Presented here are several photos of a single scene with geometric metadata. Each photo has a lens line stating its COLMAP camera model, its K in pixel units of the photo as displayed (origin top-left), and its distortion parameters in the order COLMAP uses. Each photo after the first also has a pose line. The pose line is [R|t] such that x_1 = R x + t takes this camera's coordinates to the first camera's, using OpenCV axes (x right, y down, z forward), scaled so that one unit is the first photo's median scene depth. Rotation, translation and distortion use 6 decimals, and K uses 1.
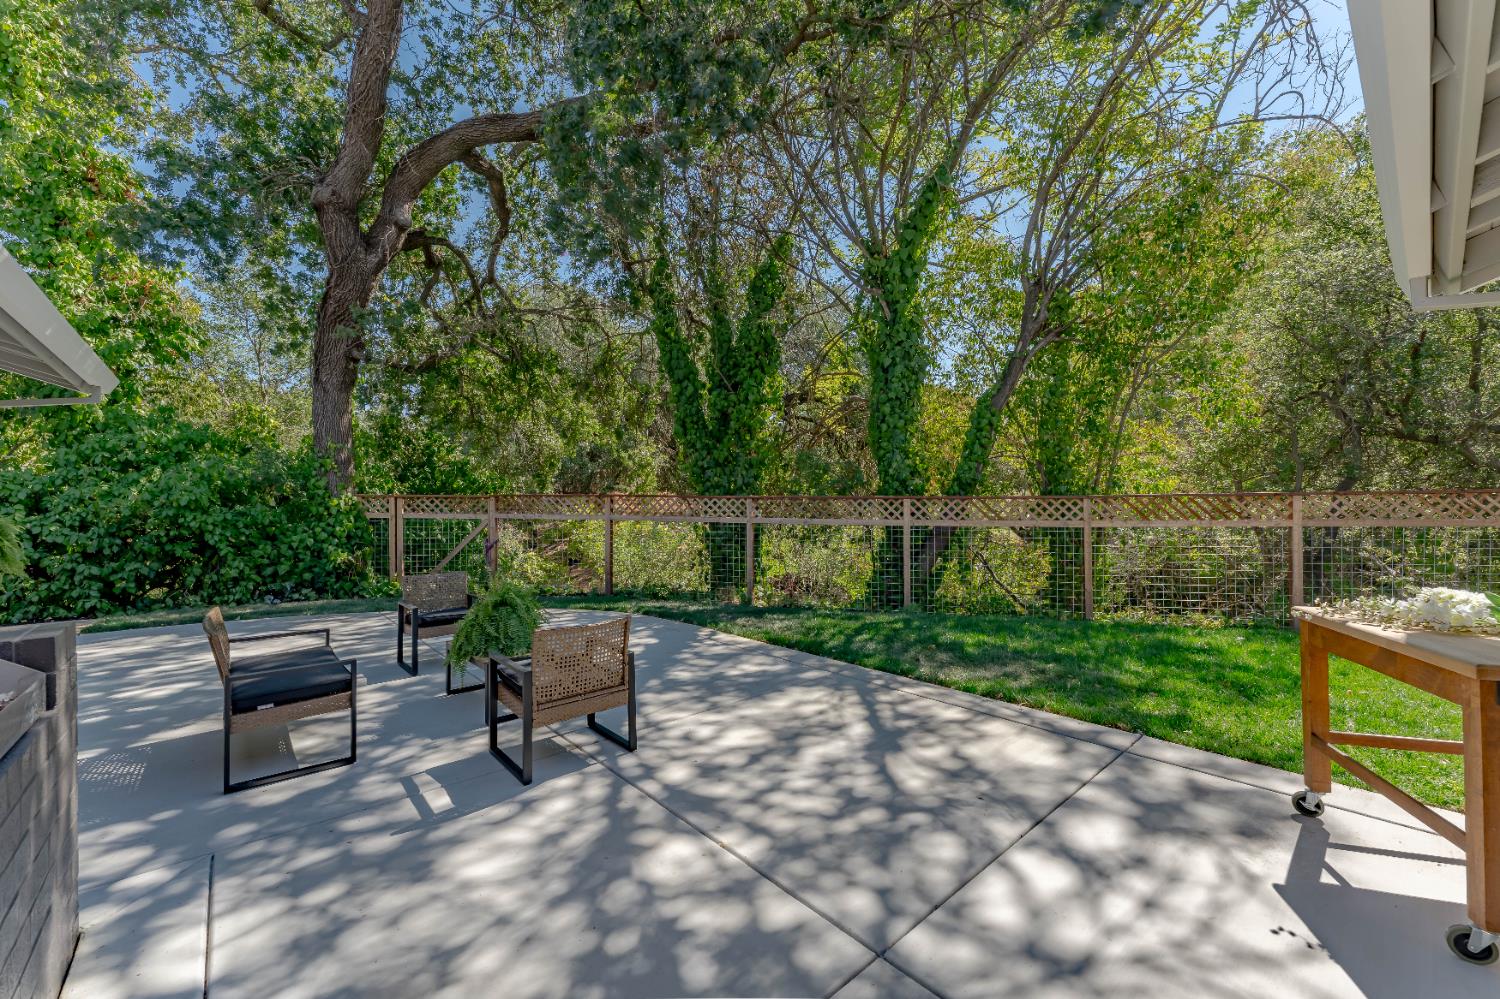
lens RADIAL K [[614.9, 0, 718.8], [0, 614.9, 504.1], [0, 0, 1]] dist [0.001539, 0.000234]
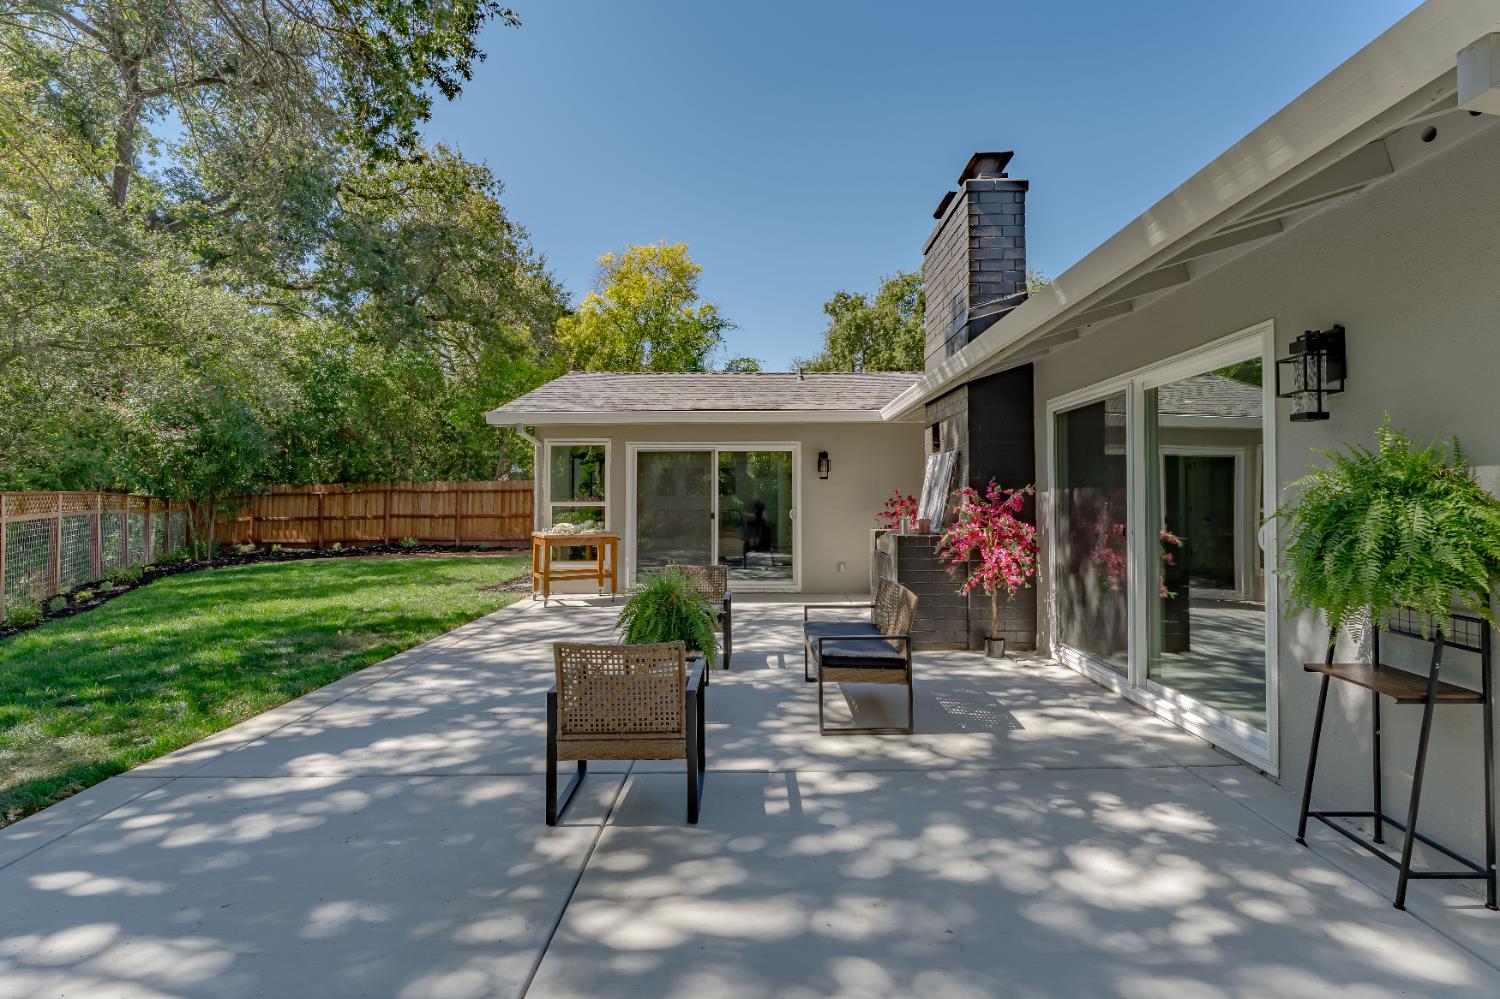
lens RADIAL K [[674.5, 0, 762.2], [0, 674.5, 484.2], [0, 0, 1]] dist [-0.001495, 0.001060]
pose [[-0.748236, 0.020162, 0.663126, -1.445712], [0.005750, 0.999698, -0.023907, 0.022214], [-0.663407, -0.014075, -0.748126, 2.213019]]
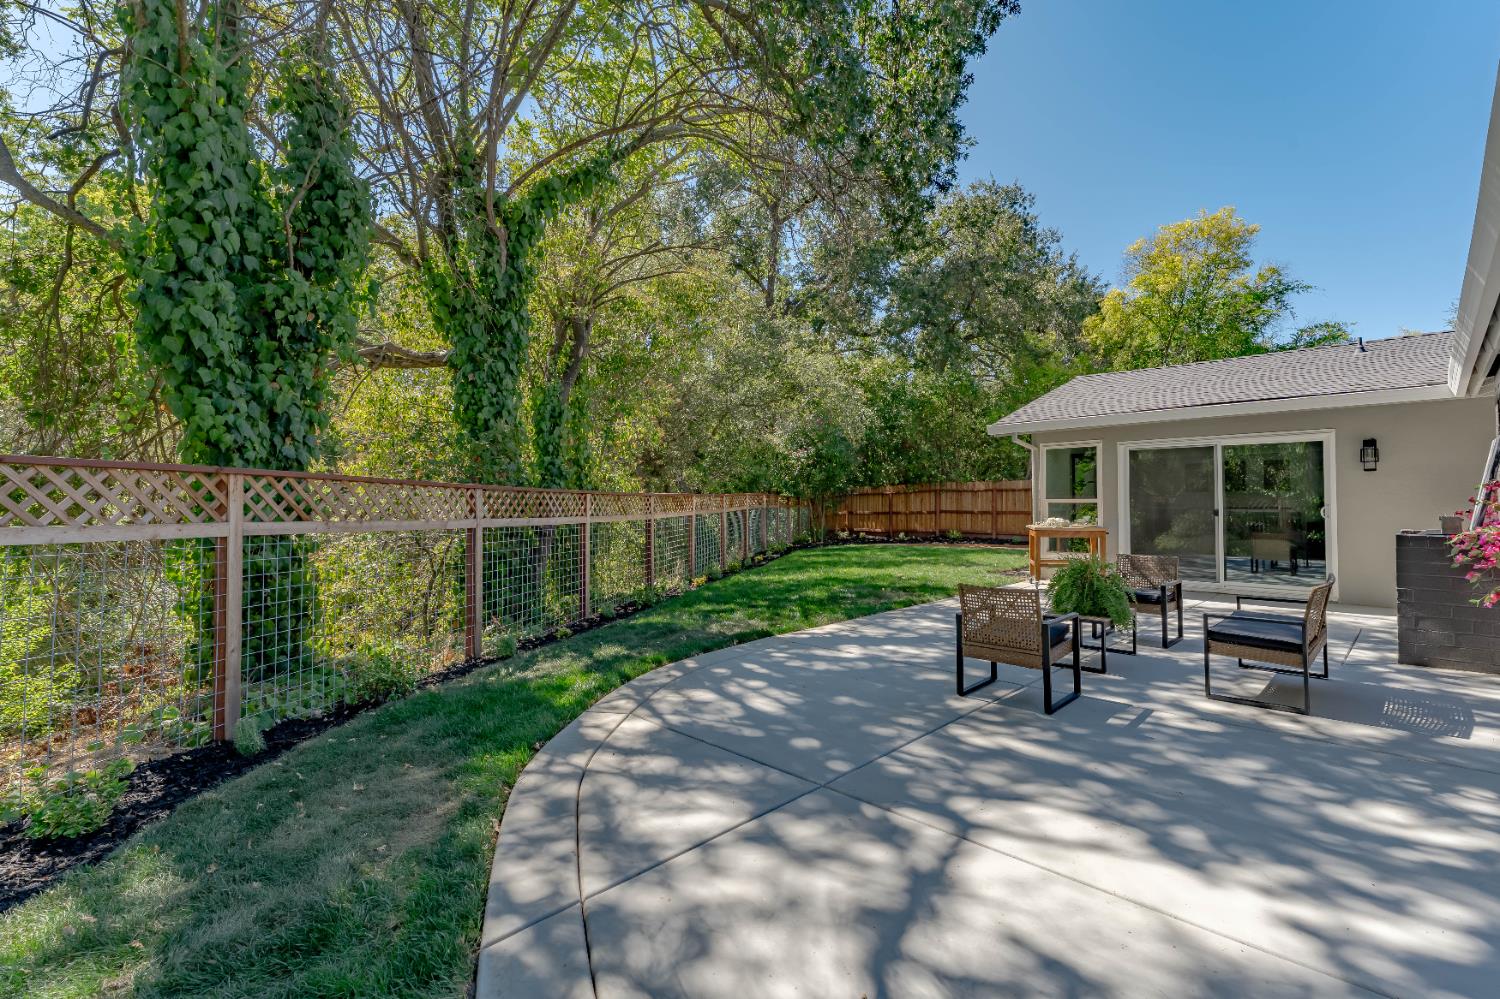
lens RADIAL K [[674.5, 0, 758.4], [0, 674.5, 493.7], [0, 0, 1]] dist [-0.001495, 0.001060]
pose [[-0.056331, 0.013047, 0.998327, -2.027743], [0.006968, 0.999895, -0.012674, 0.030009], [-0.998388, 0.006242, -0.056416, 2.235643]]
